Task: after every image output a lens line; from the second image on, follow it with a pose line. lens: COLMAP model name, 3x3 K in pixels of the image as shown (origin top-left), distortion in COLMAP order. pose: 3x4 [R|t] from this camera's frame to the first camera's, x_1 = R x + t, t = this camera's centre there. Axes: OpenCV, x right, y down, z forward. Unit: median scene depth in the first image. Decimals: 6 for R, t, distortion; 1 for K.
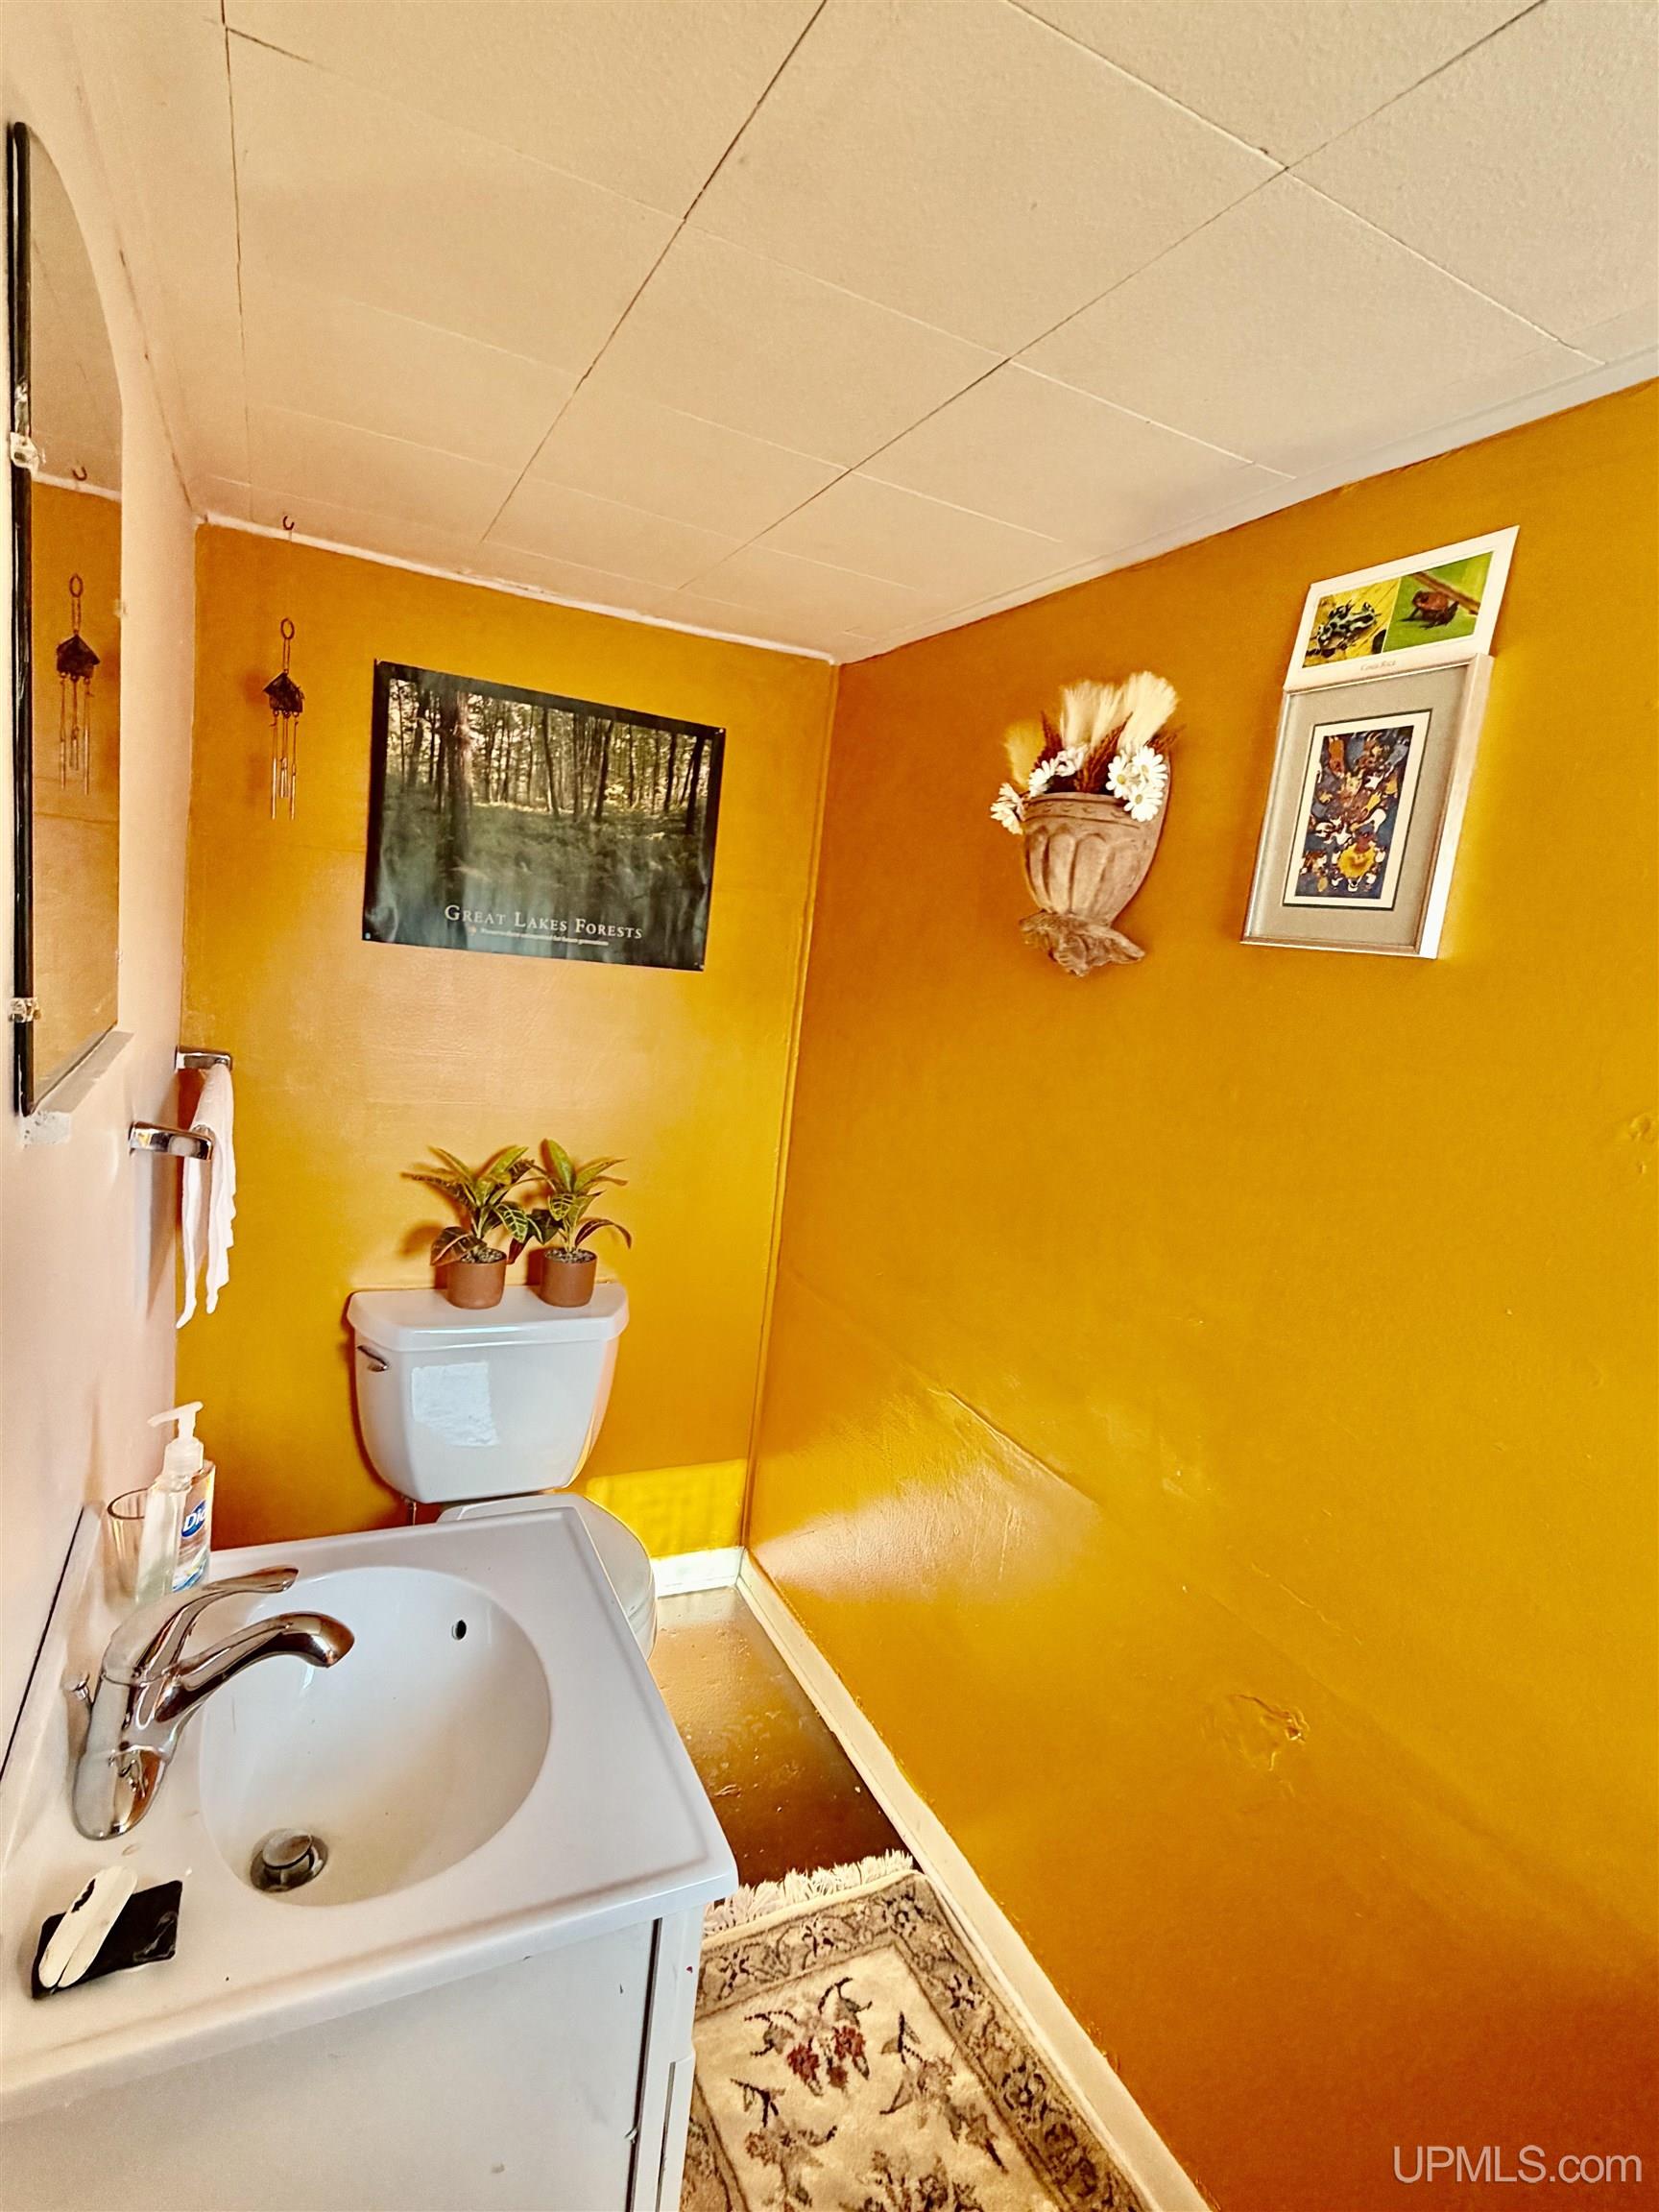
lens RADIAL K [[1098.1, 0, 828.6], [0, 1098.1, 1108.9], [0, 0, 1]] dist [-0.012996, -0.000575]
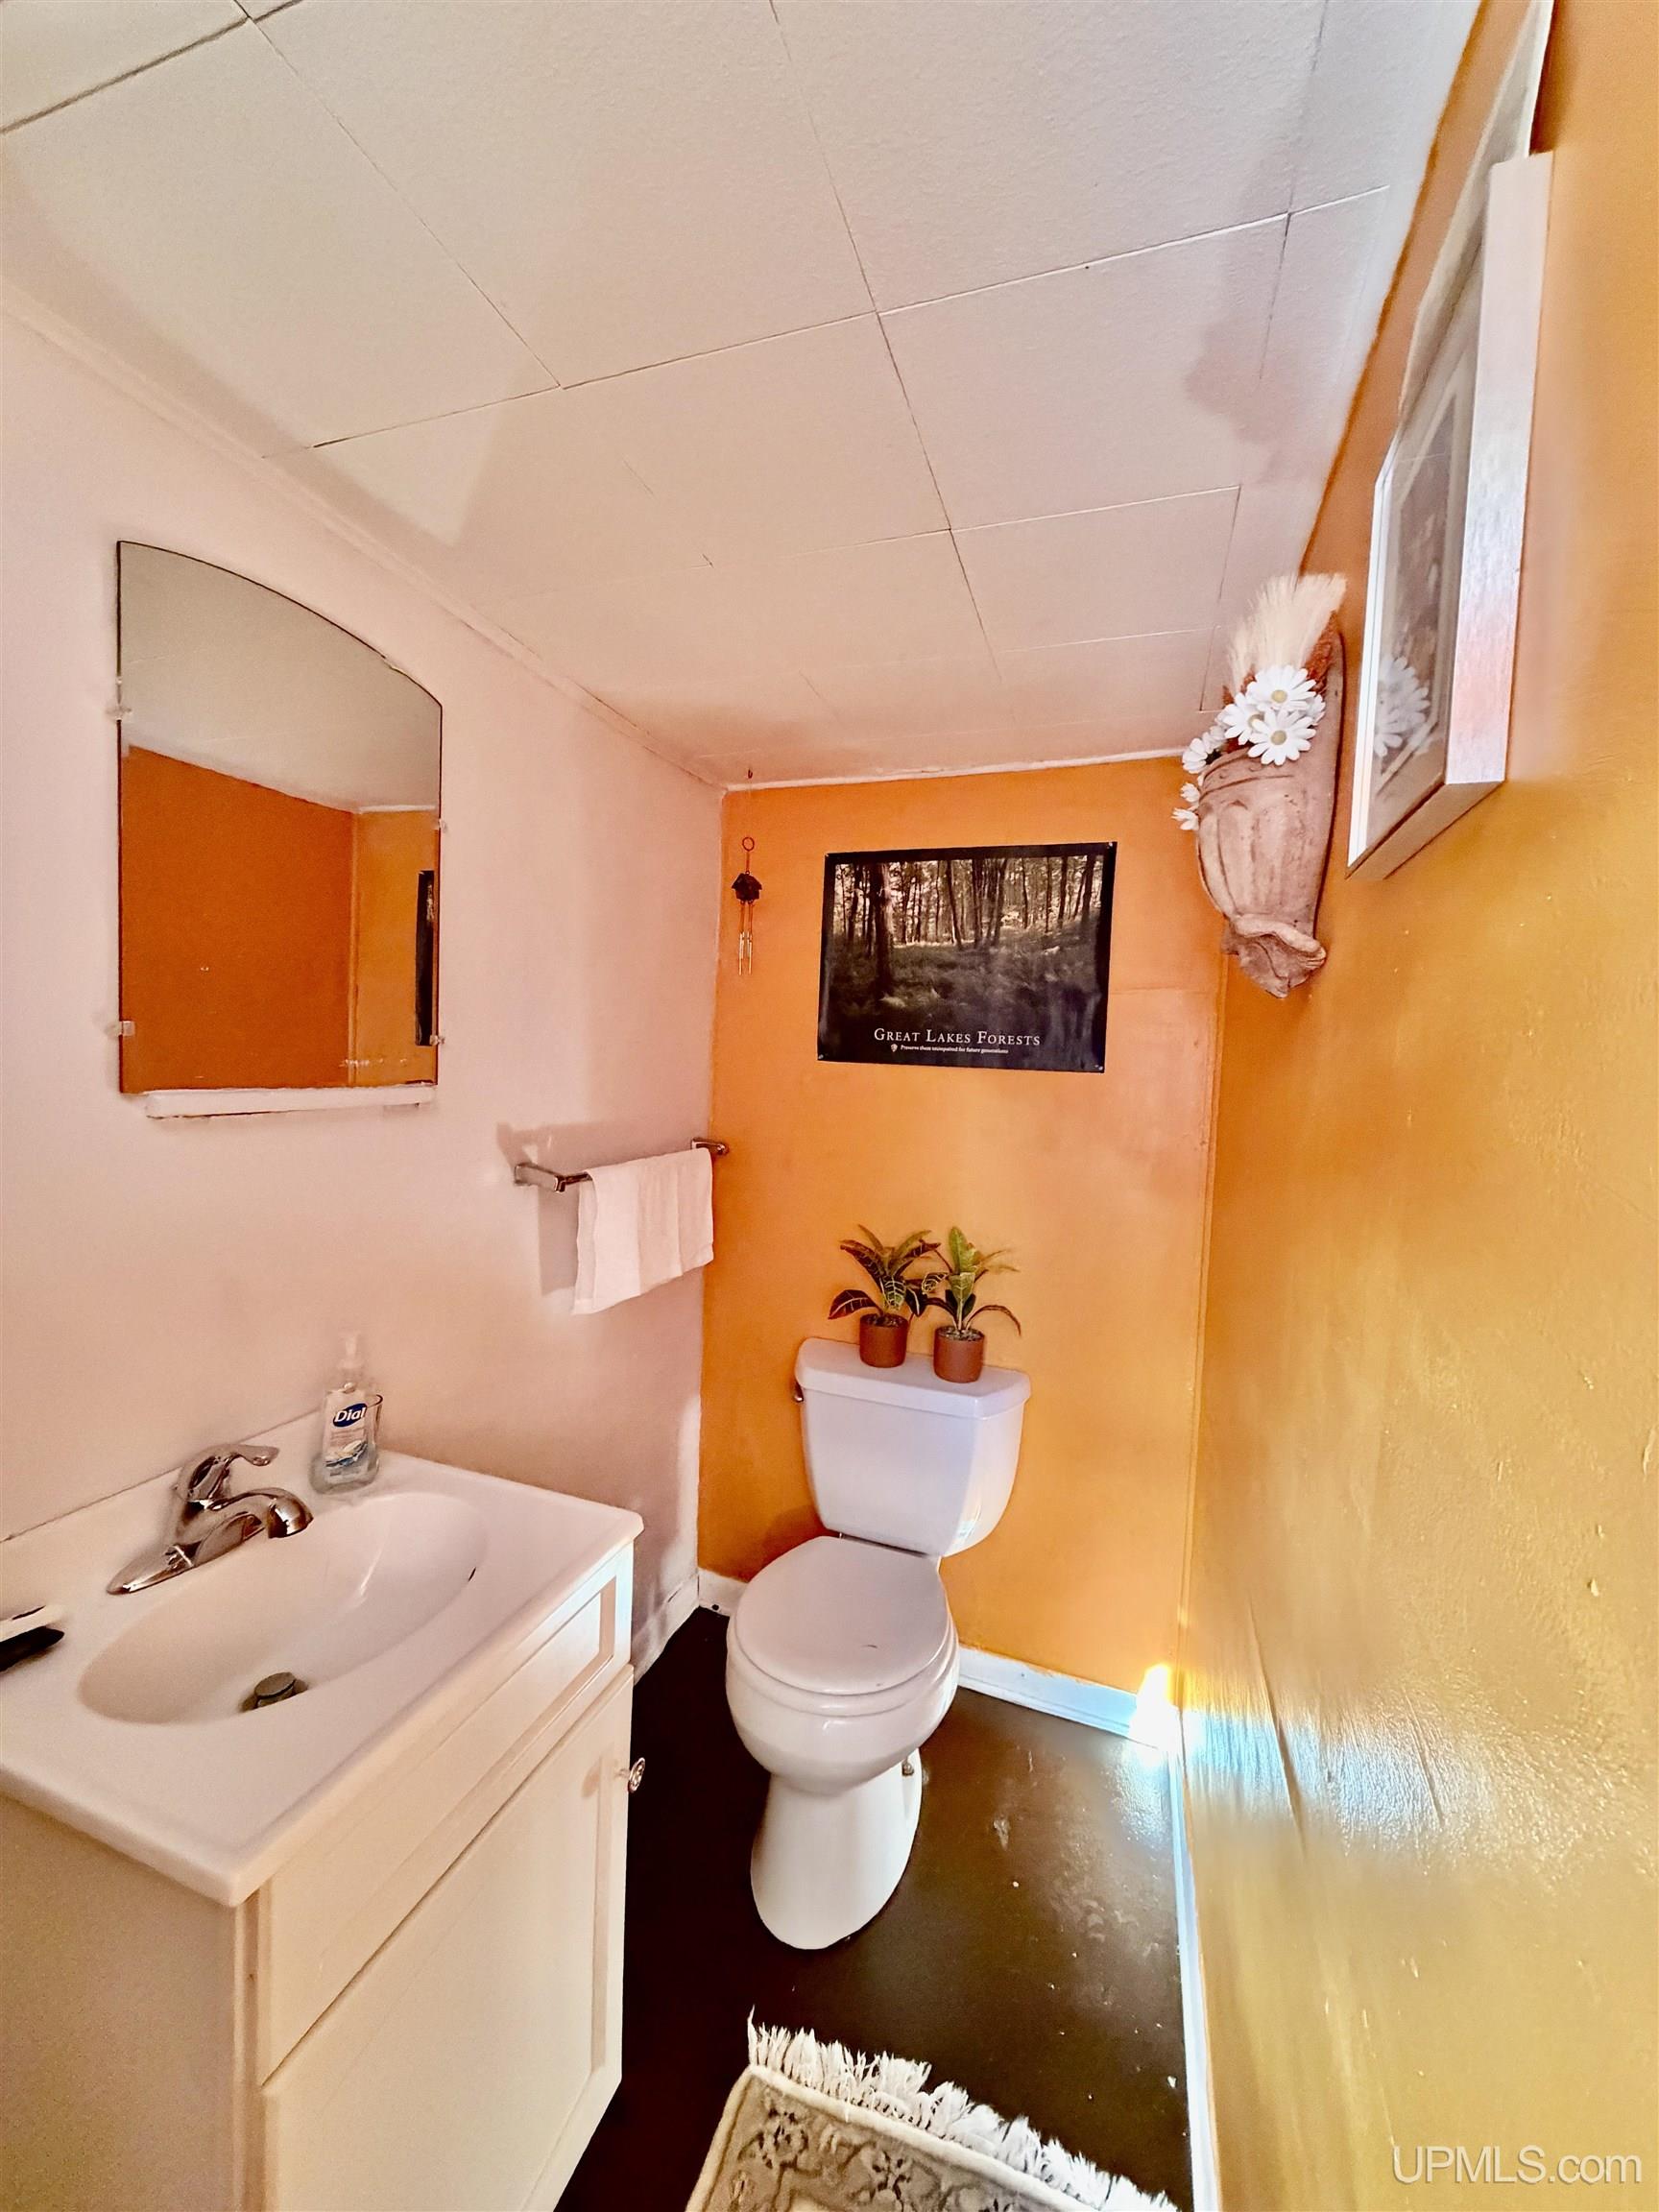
lens RADIAL K [[880.8, 0, 830.1], [0, 880.8, 1104.7], [0, 0, 1]] dist [-0.001898, 0.000294]
pose [[0.695992, -0.046656, -0.716533, 0.330619], [-0.078396, 0.986984, -0.140414, 0.044529], [0.713758, 0.153900, 0.683275, 0.288726]]
